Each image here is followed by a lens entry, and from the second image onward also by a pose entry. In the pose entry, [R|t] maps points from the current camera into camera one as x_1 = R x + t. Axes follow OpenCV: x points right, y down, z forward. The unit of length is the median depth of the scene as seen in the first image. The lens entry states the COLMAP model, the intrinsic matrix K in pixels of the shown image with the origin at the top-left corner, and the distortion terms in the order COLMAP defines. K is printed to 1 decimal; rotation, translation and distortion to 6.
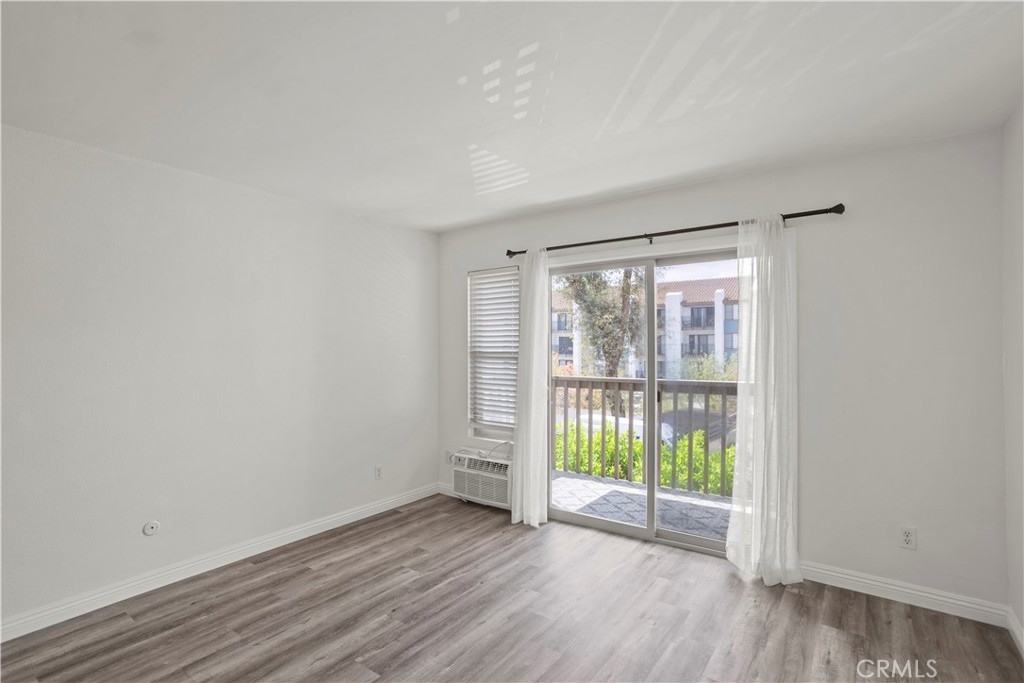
lens RADIAL K [[494.5, 0, 513.0], [0, 494.5, 348.5], [0, 0, 1]] dist [-0.054979, 0.035791]
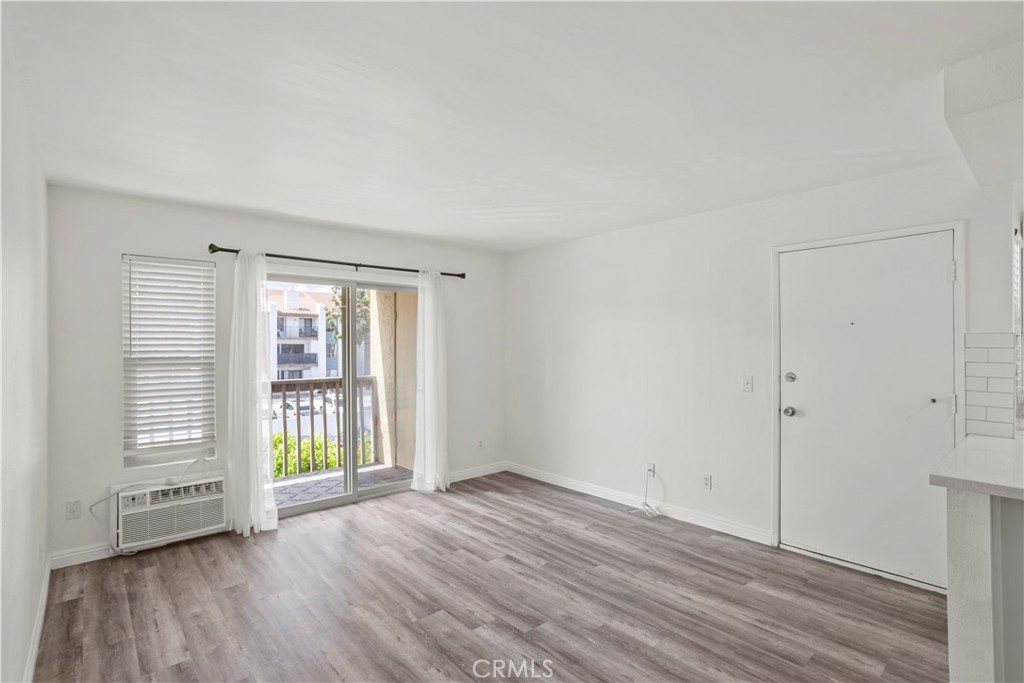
lens RADIAL K [[494.5, 0, 513.0], [0, 494.5, 348.5], [0, 0, 1]] dist [-0.054979, 0.035791]
pose [[0.210876, -0.001913, 0.977511, -0.877204], [0.005929, 0.999982, 0.000678, -0.006913], [-0.977495, 0.005652, 0.210883, 0.319859]]
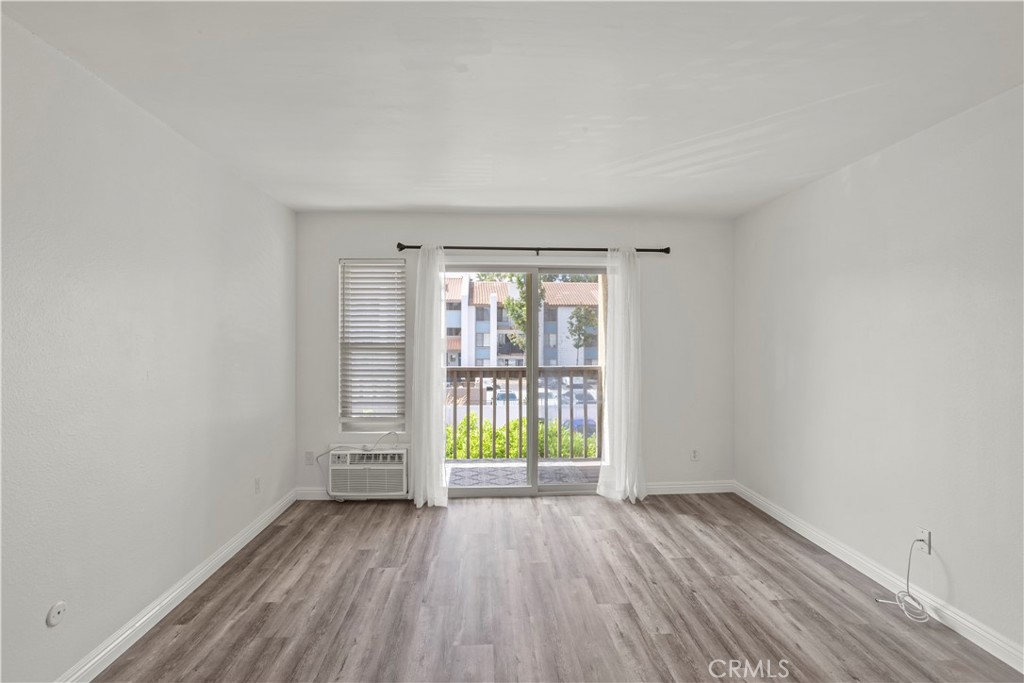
lens RADIAL K [[490.8, 0, 512.0], [0, 490.8, 341.5], [0, 0, 1]] dist [-0.054660, 0.033082]
pose [[0.769926, -0.000885, 0.638132, -0.544628], [-0.002163, 0.999990, 0.003997, -0.000941], [-0.638129, -0.004458, 0.769916, 0.088320]]
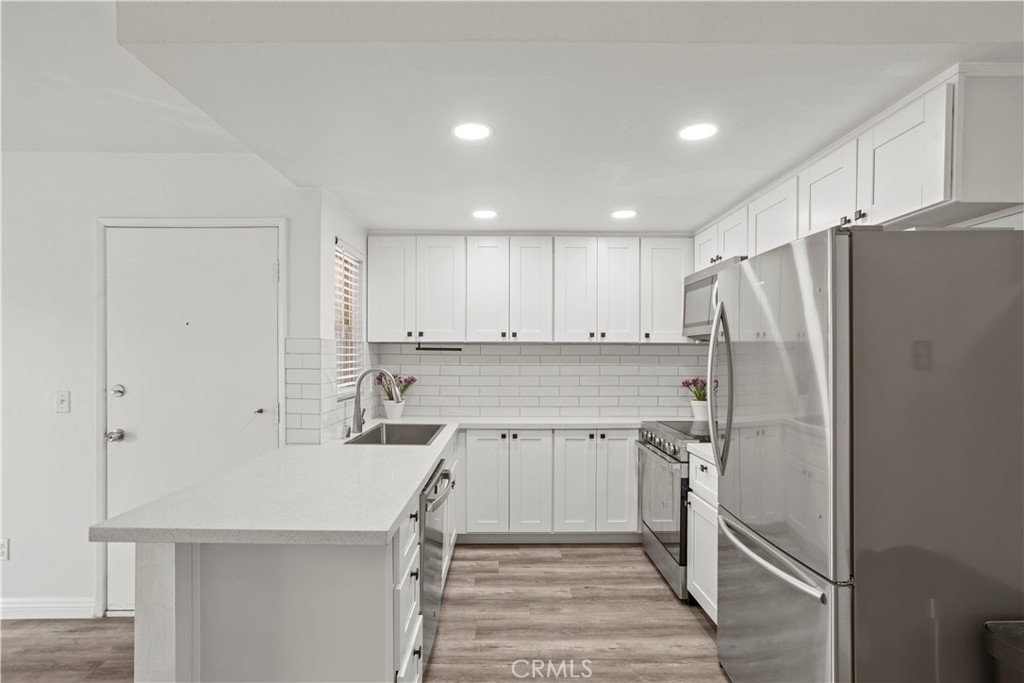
lens RADIAL K [[507.5, 0, 510.1], [0, 507.5, 355.6], [0, 0, 1]] dist [-0.056541, 0.036300]
pose [[-0.604246, -0.005729, 0.796777, -0.779398], [-0.001472, 0.999980, 0.006074, -0.005088], [-0.796797, 0.002497, -0.604242, -0.032930]]
